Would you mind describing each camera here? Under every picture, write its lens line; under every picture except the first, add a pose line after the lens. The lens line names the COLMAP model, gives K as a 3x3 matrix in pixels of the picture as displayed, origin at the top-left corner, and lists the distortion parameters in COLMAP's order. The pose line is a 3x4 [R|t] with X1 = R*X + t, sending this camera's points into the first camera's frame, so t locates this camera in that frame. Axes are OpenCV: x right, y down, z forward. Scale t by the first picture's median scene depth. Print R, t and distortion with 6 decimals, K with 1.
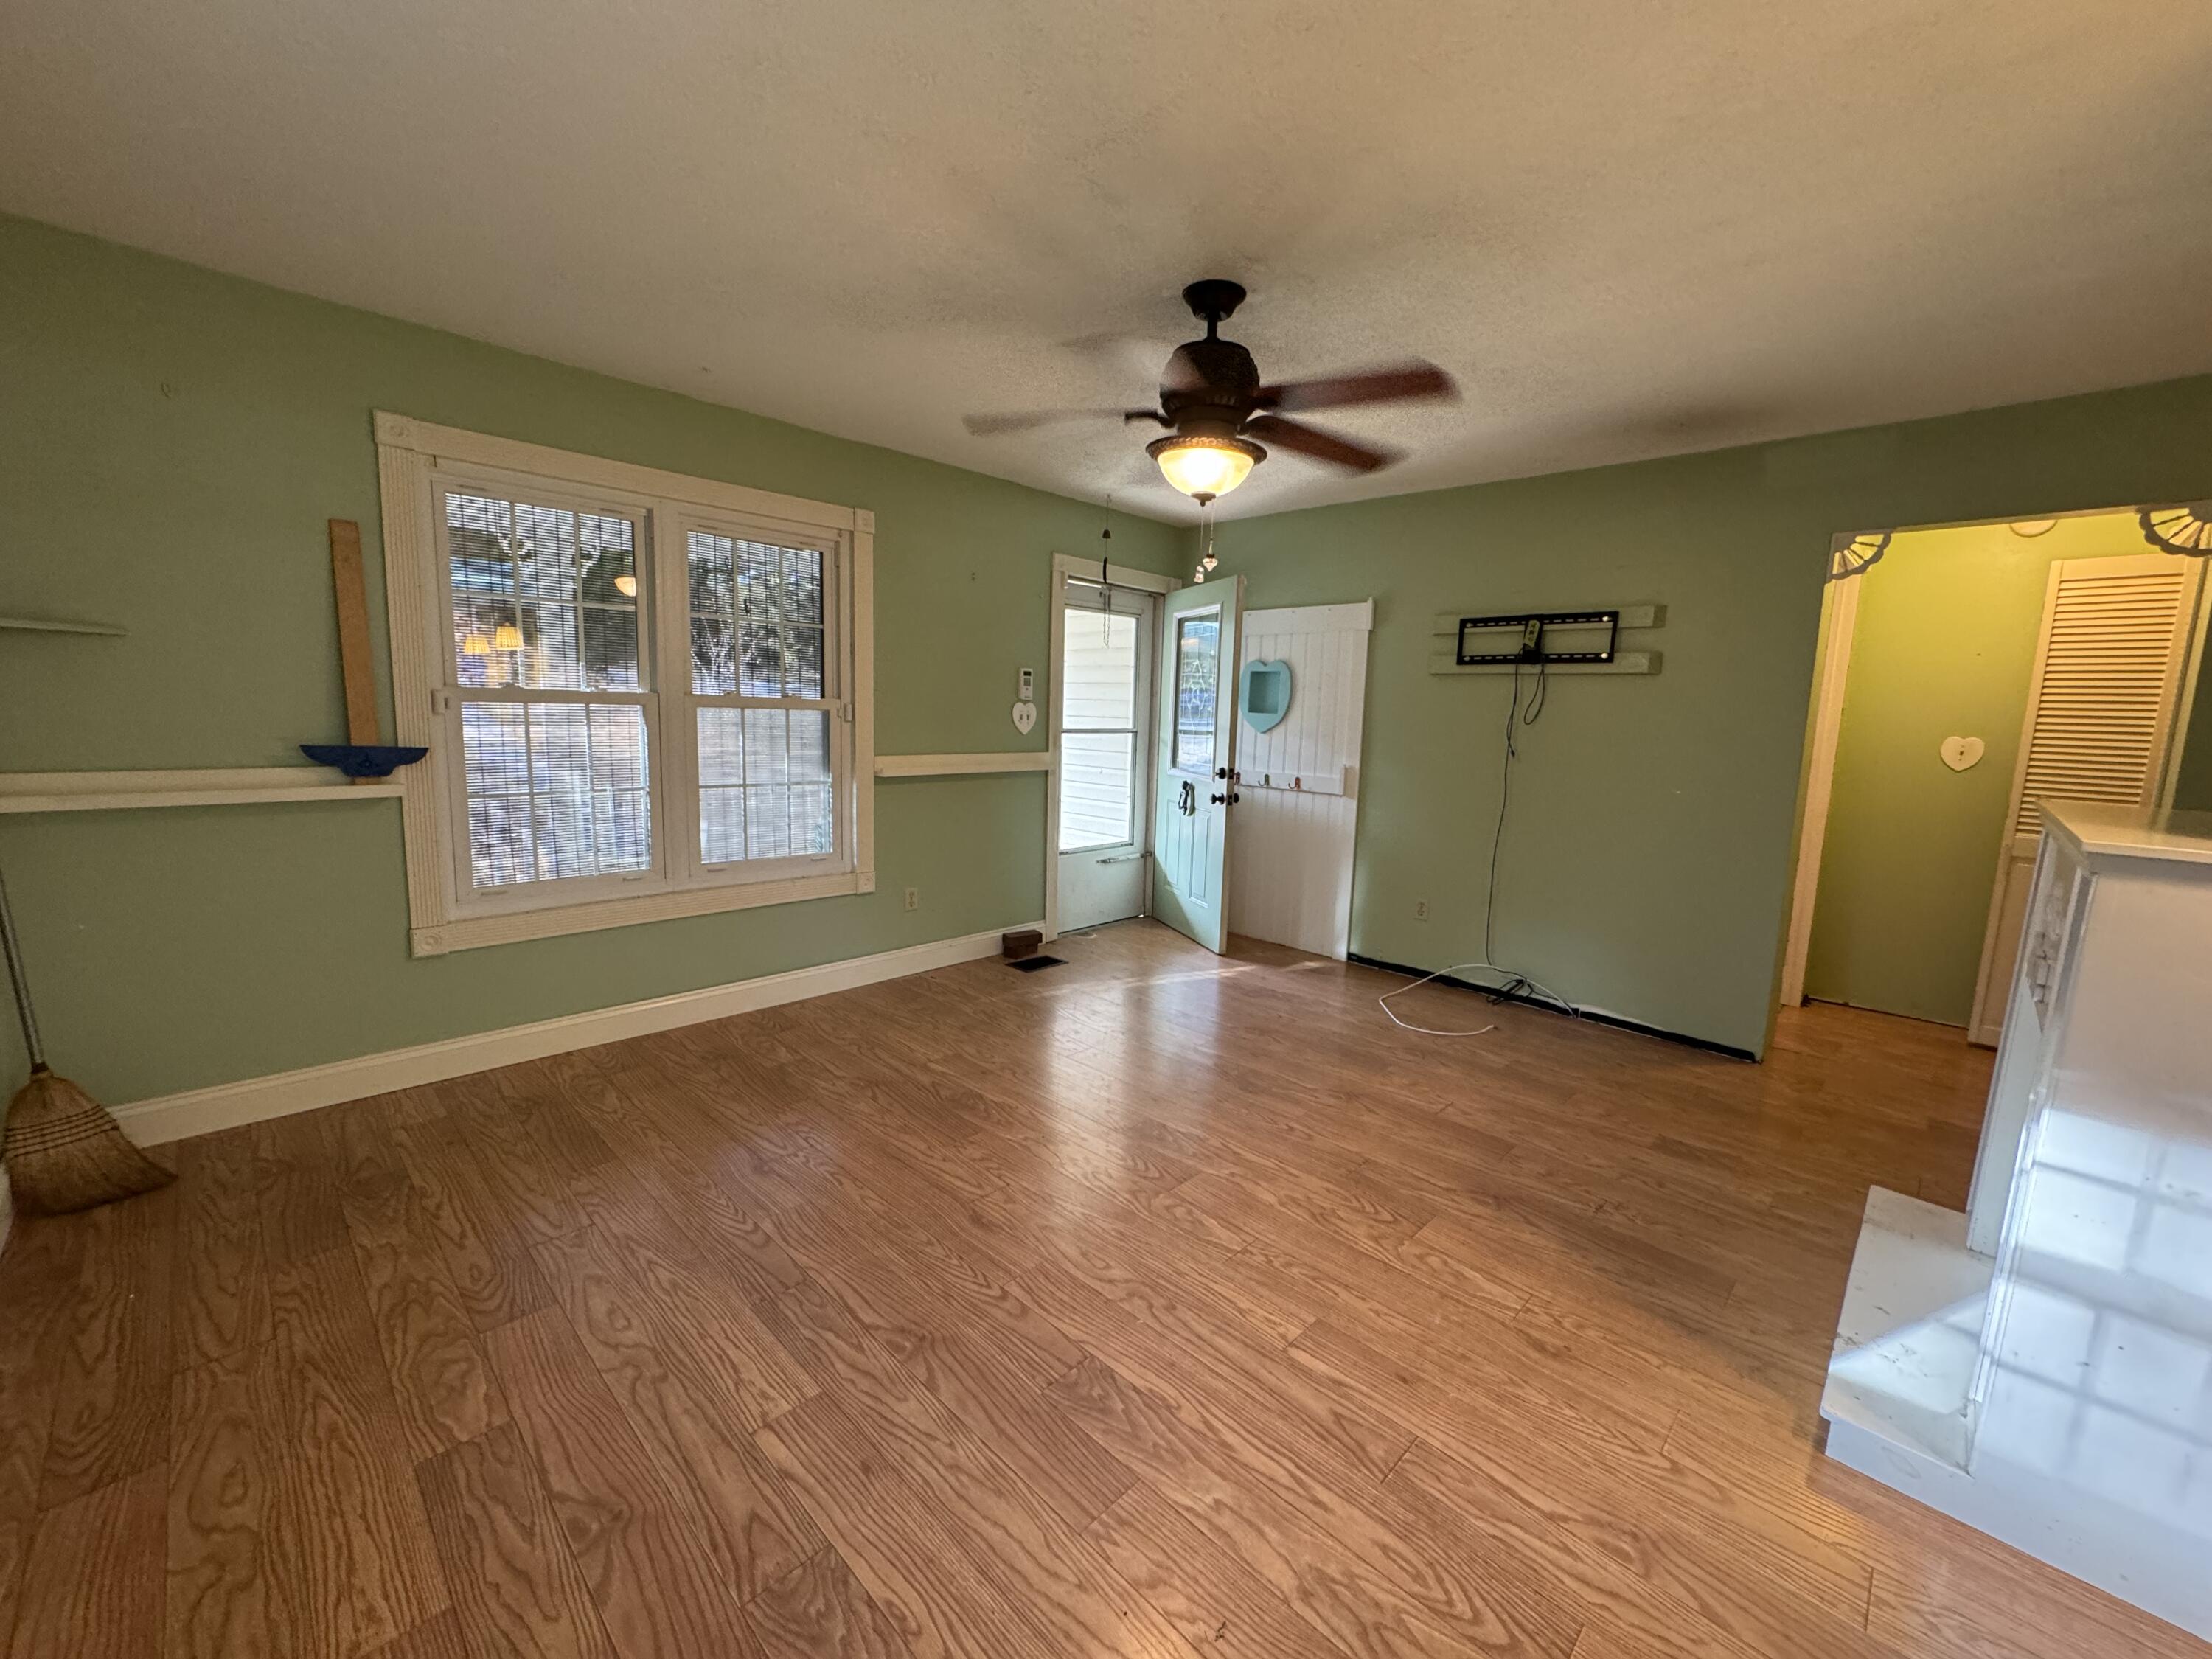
lens RADIAL K [[889.6, 0, 1112.5], [0, 889.6, 817.4], [0, 0, 1]] dist [0.002026, -0.001339]
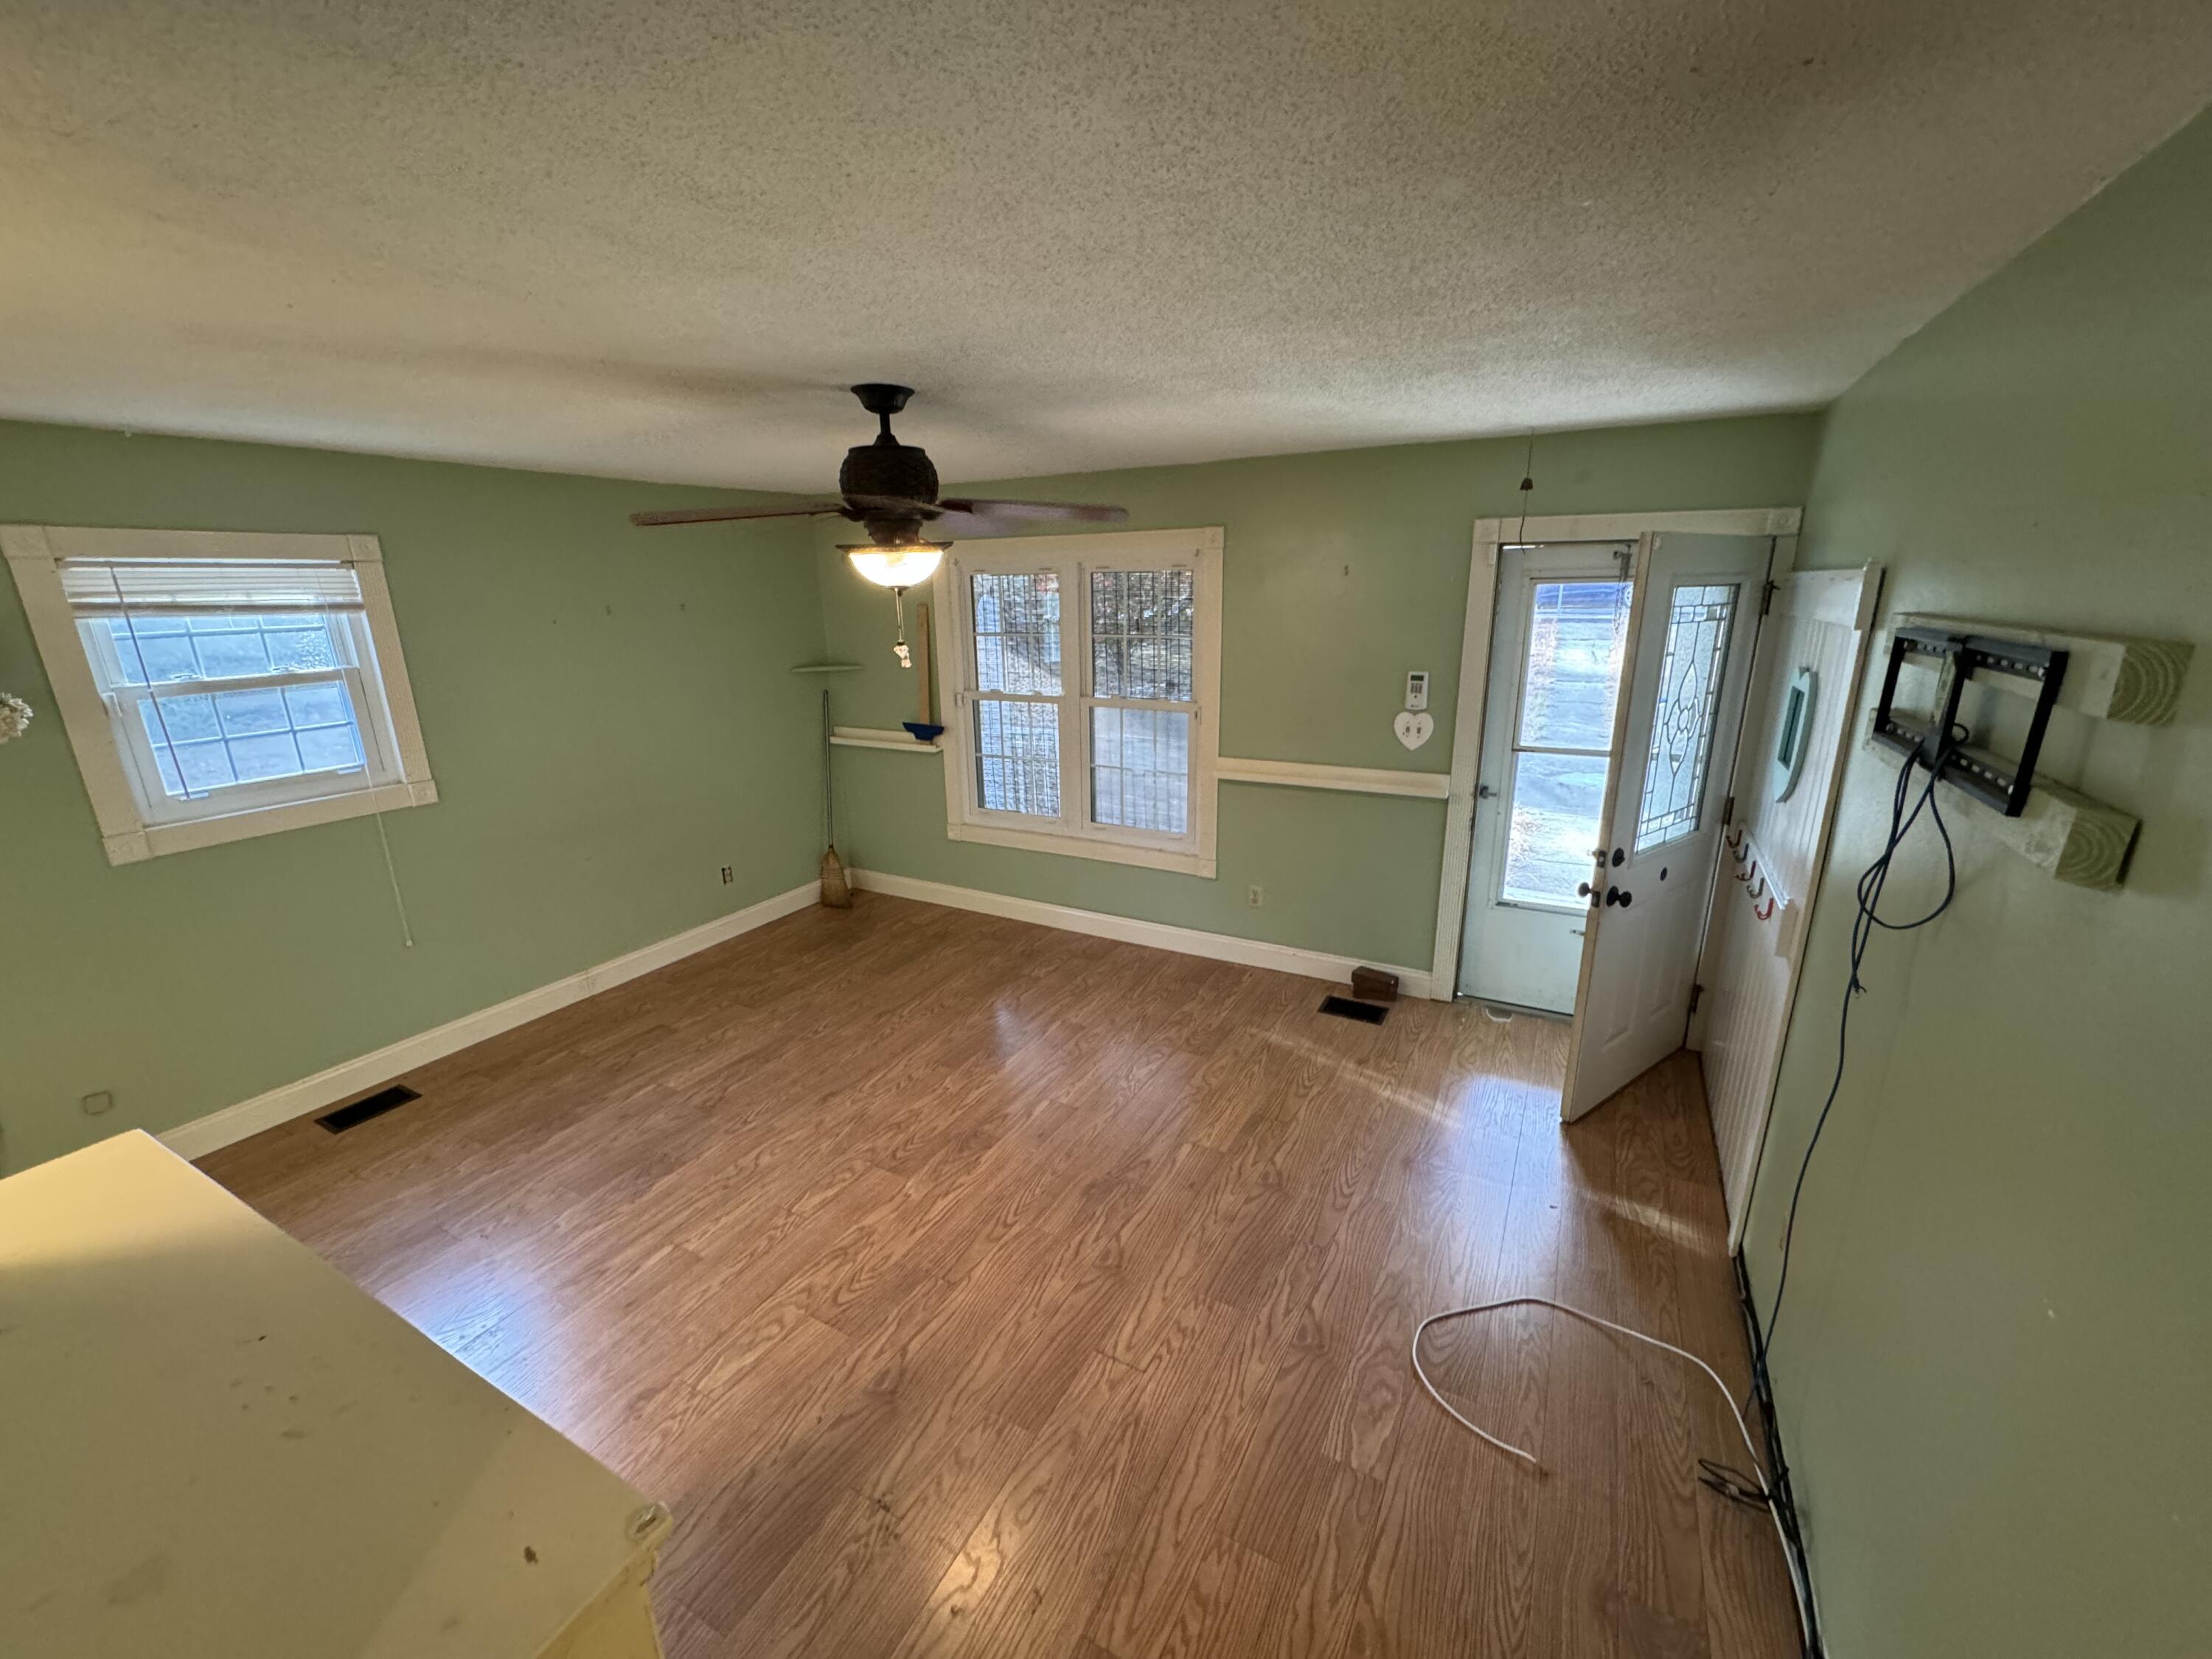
lens RADIAL K [[889.6, 0, 1118.9], [0, 889.6, 839.2], [0, 0, 1]] dist [0.002026, -0.001339]
pose [[0.260324, 0.237332, -0.935898, 0.834041], [-0.092992, 0.970976, 0.220361, -0.226731], [0.961033, 0.029665, 0.274838, 0.672725]]
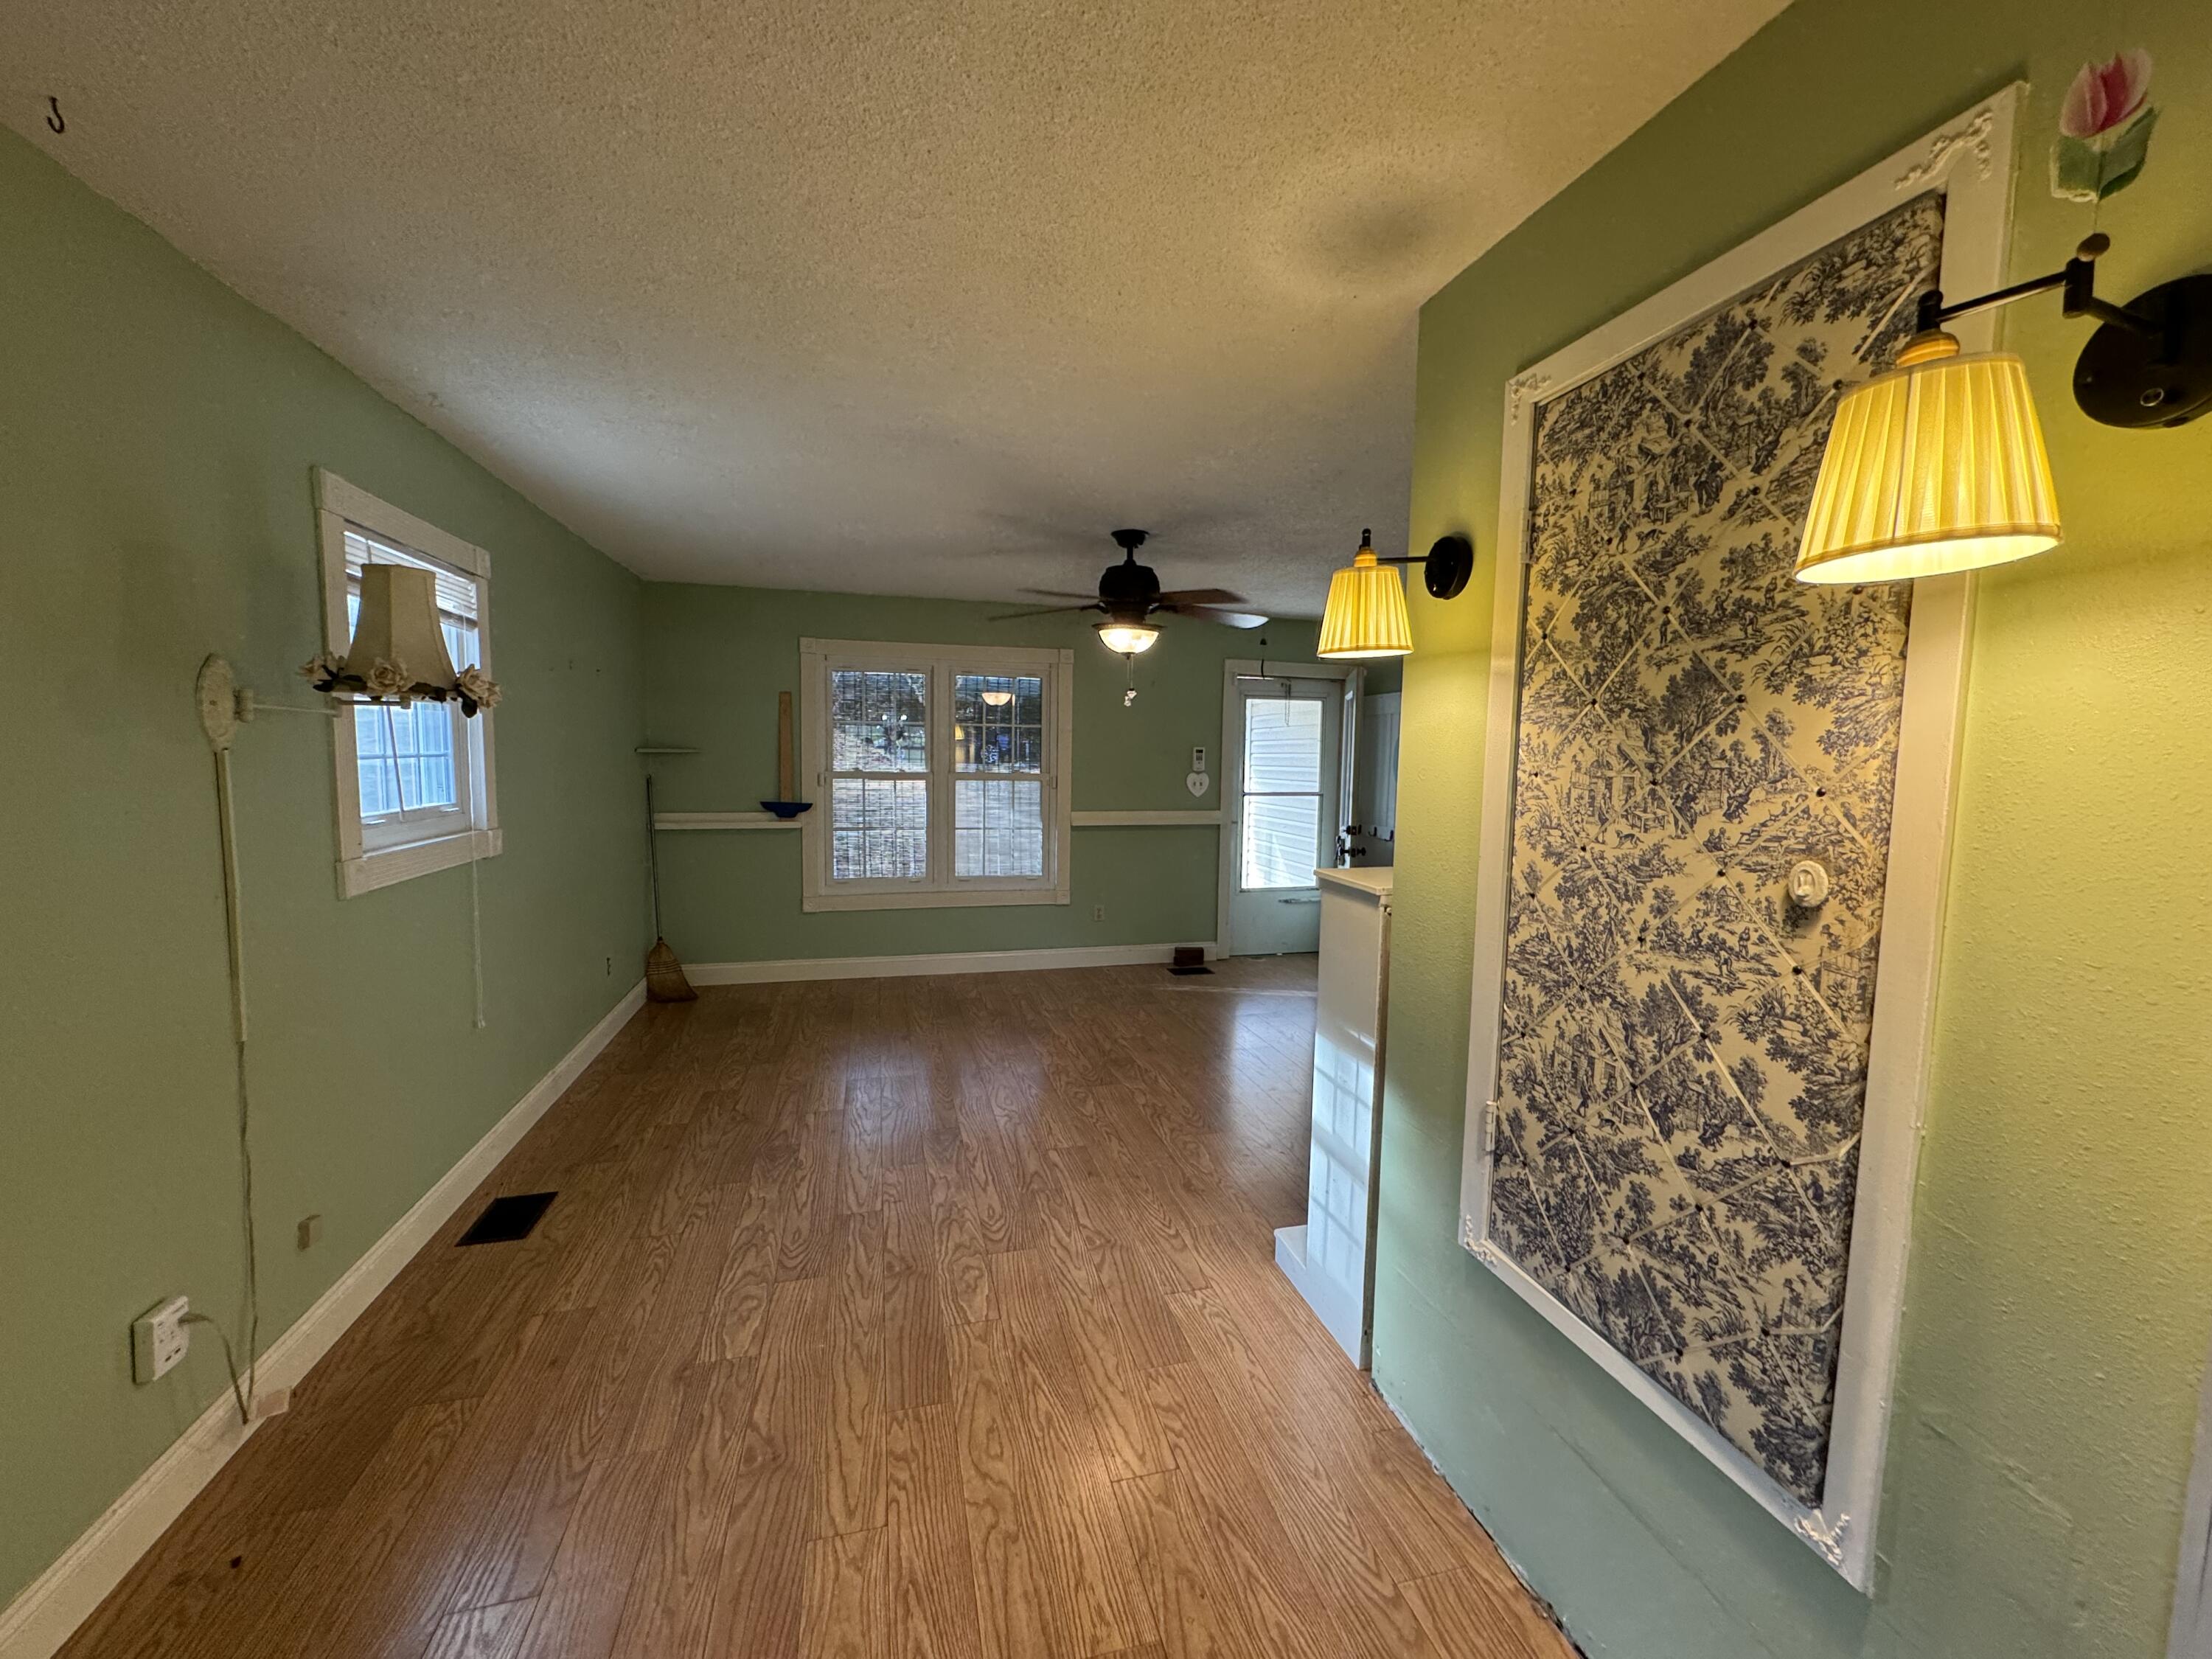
lens RADIAL K [[889.6, 0, 1108.5], [0, 889.6, 821.6], [0, 0, 1]] dist [0.002026, -0.001339]
pose [[0.855105, 0.020352, -0.518055, 0.623889], [-0.051010, 0.997684, -0.045004, 0.012043], [0.515939, 0.064909, 0.854163, -0.254200]]
